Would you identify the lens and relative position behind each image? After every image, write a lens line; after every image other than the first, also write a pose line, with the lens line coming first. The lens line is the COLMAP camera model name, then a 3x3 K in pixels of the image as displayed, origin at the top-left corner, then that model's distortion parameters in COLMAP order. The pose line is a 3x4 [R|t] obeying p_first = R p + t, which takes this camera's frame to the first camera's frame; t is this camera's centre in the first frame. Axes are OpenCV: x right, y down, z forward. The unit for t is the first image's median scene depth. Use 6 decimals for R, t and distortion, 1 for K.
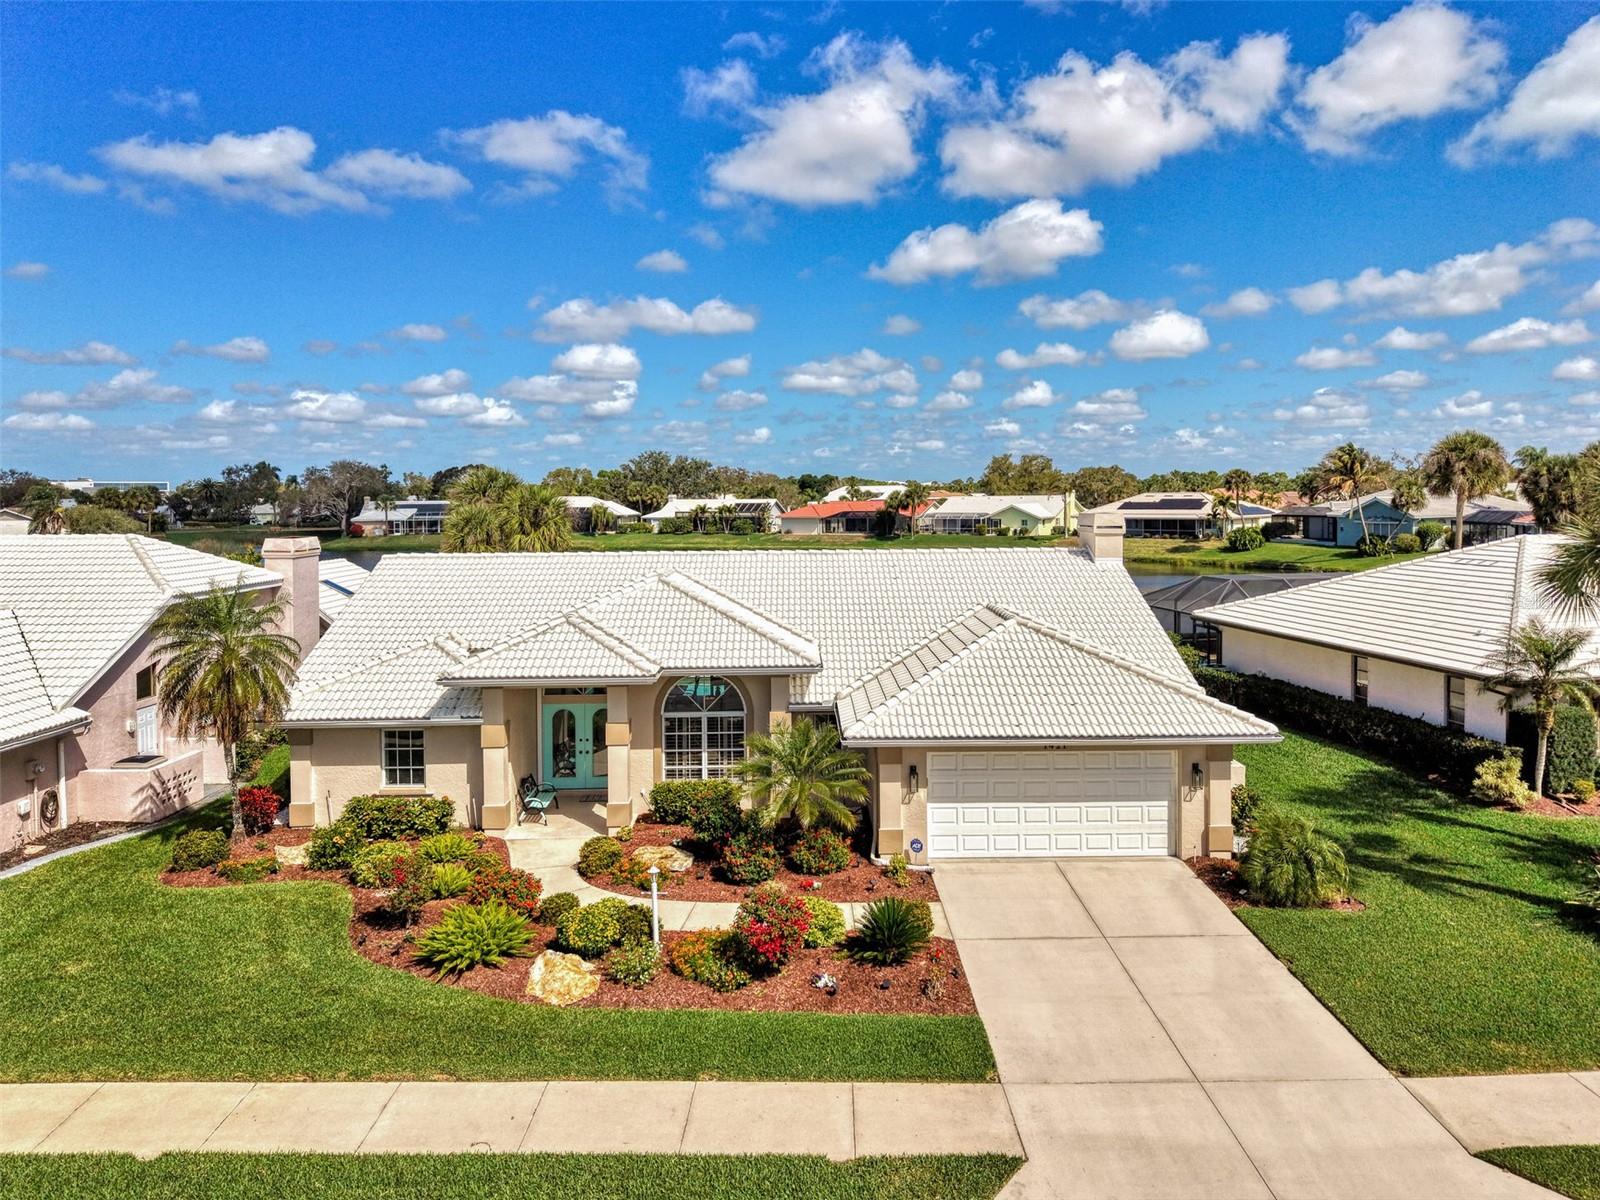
lens RADIAL K [[1107.4, 0, 807.7], [0, 1107.4, 538.3], [0, 0, 1]] dist [0.005699, -0.001826]
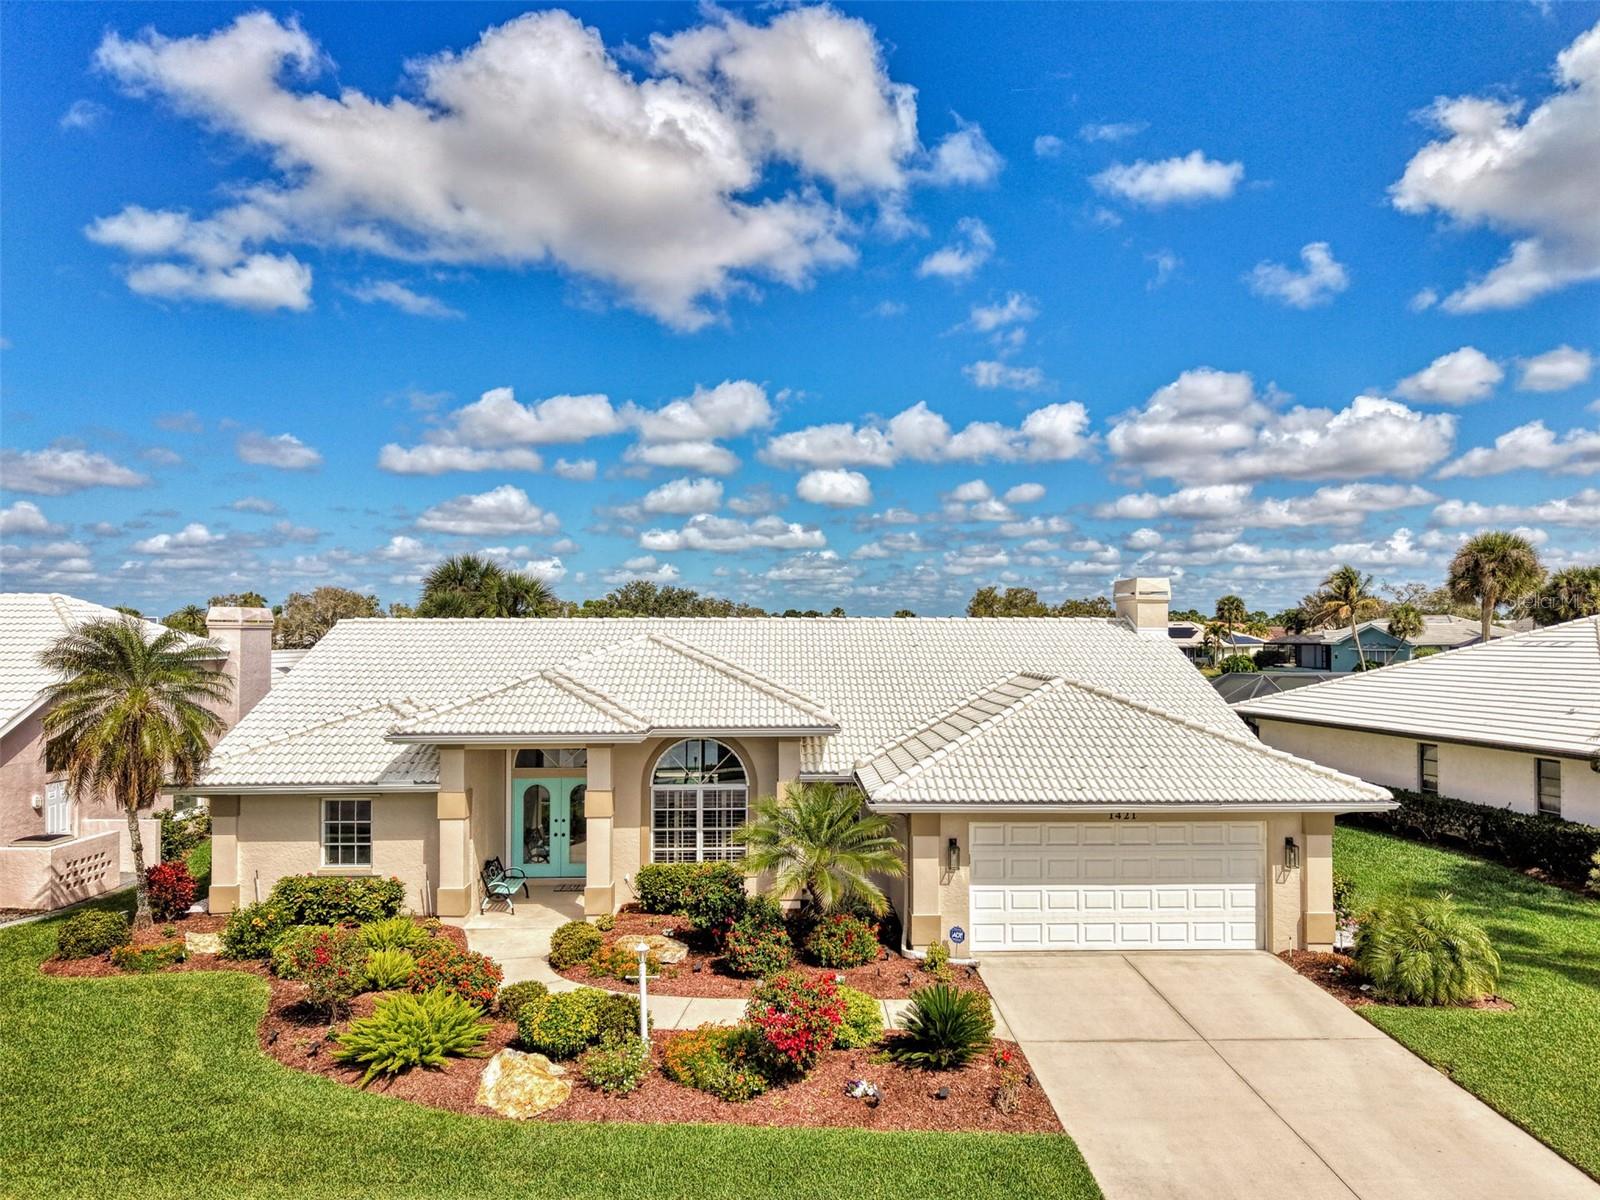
lens RADIAL K [[1126.2, 0, 799.9], [0, 1126.2, 620.4], [0, 0, 1]] dist [0.002342, -0.000607]
pose [[0.999970, 0.006736, 0.003829, -0.024593], [-0.006590, 0.999293, -0.037015, 0.074785], [-0.004076, 0.036989, 0.999307, 0.148790]]
